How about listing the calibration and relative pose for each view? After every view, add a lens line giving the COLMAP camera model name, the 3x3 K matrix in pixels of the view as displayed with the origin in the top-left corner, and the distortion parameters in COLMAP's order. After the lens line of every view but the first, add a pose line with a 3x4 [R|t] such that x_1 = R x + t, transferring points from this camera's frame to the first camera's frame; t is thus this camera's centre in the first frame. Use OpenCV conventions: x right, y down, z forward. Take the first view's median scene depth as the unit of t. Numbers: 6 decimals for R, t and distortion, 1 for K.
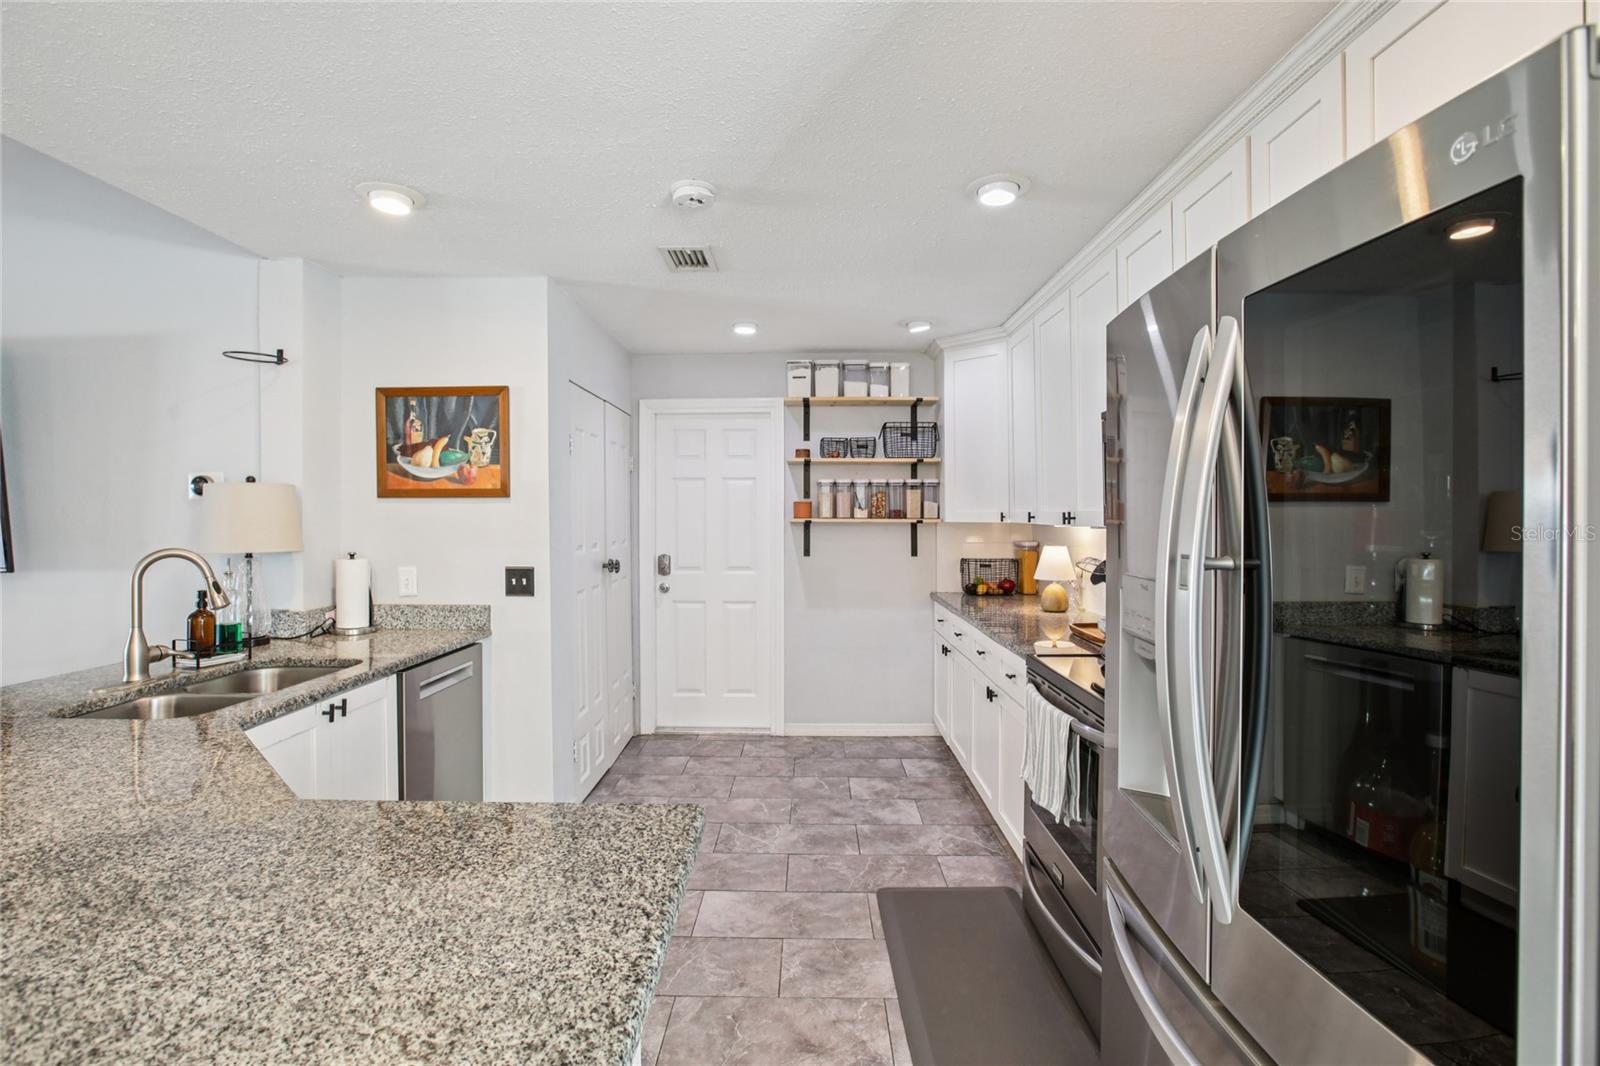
lens RADIAL K [[736.1, 0, 795.2], [0, 736.1, 527.2], [0, 0, 1]] dist [-0.062103, 0.030479]
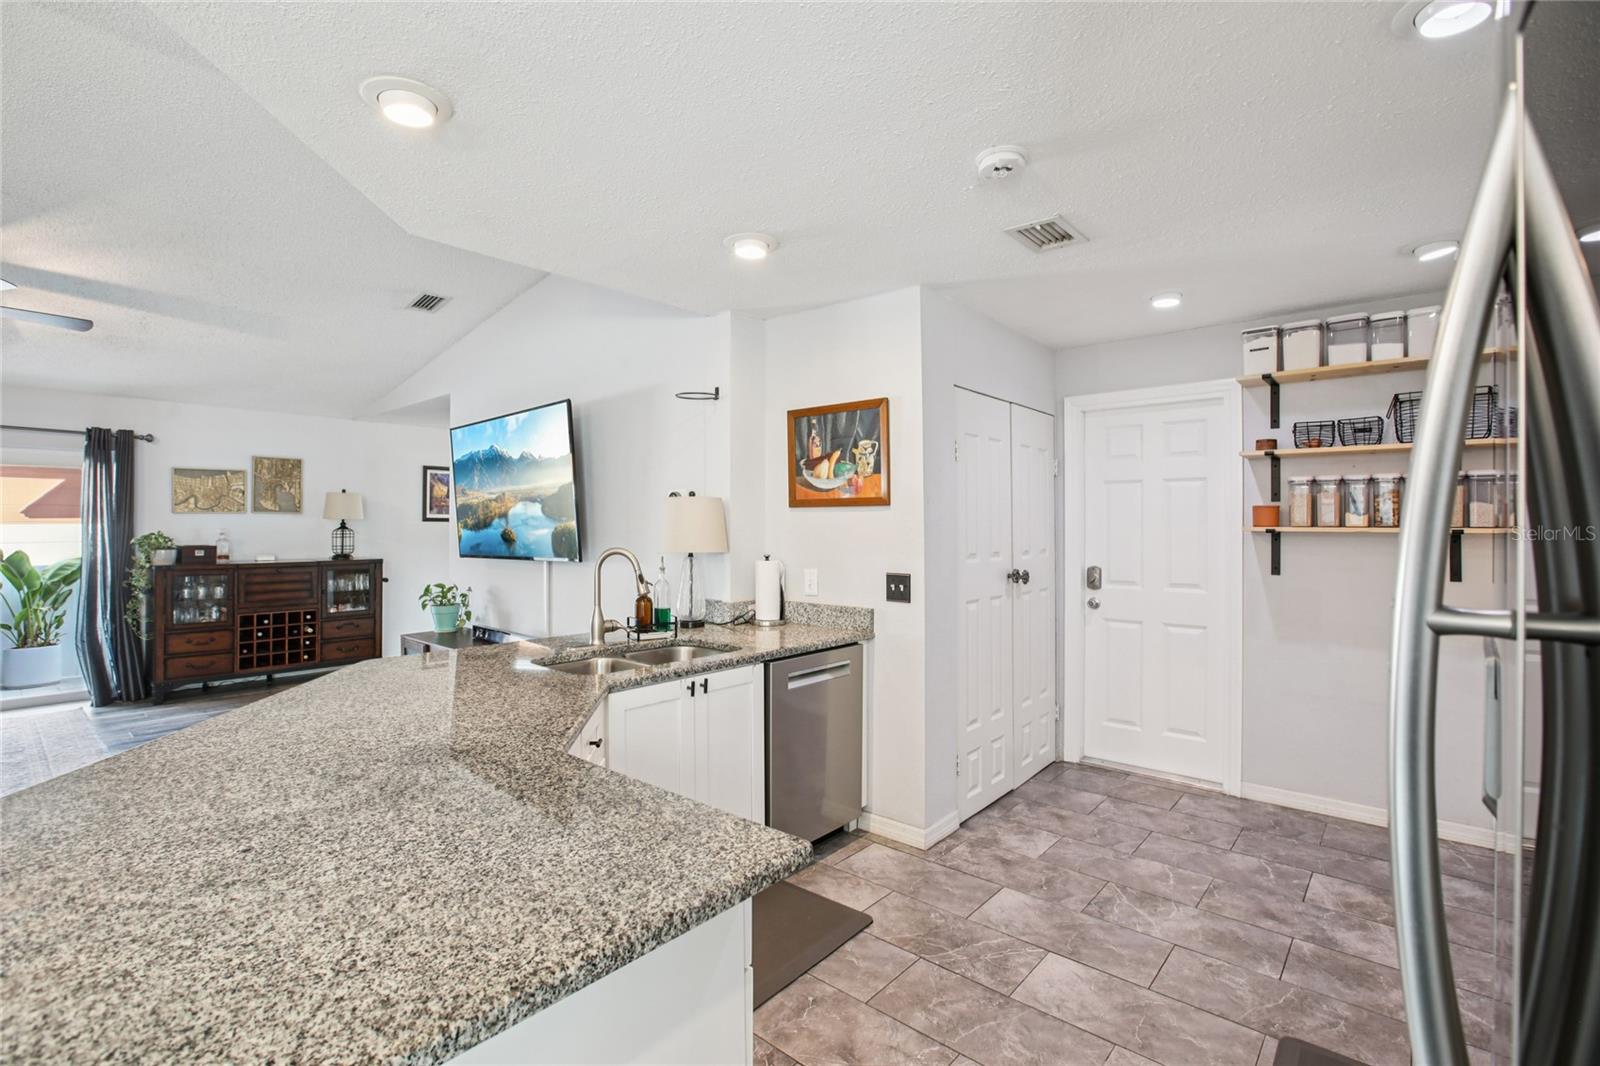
lens RADIAL K [[736.1, 0, 795.2], [0, 736.1, 527.2], [0, 0, 1]] dist [-0.062103, 0.030479]
pose [[0.765540, 0.002862, -0.643382, 0.175734], [-0.010045, 0.999921, -0.007505, -0.000730], [0.643310, 0.012208, 0.765508, 0.119128]]
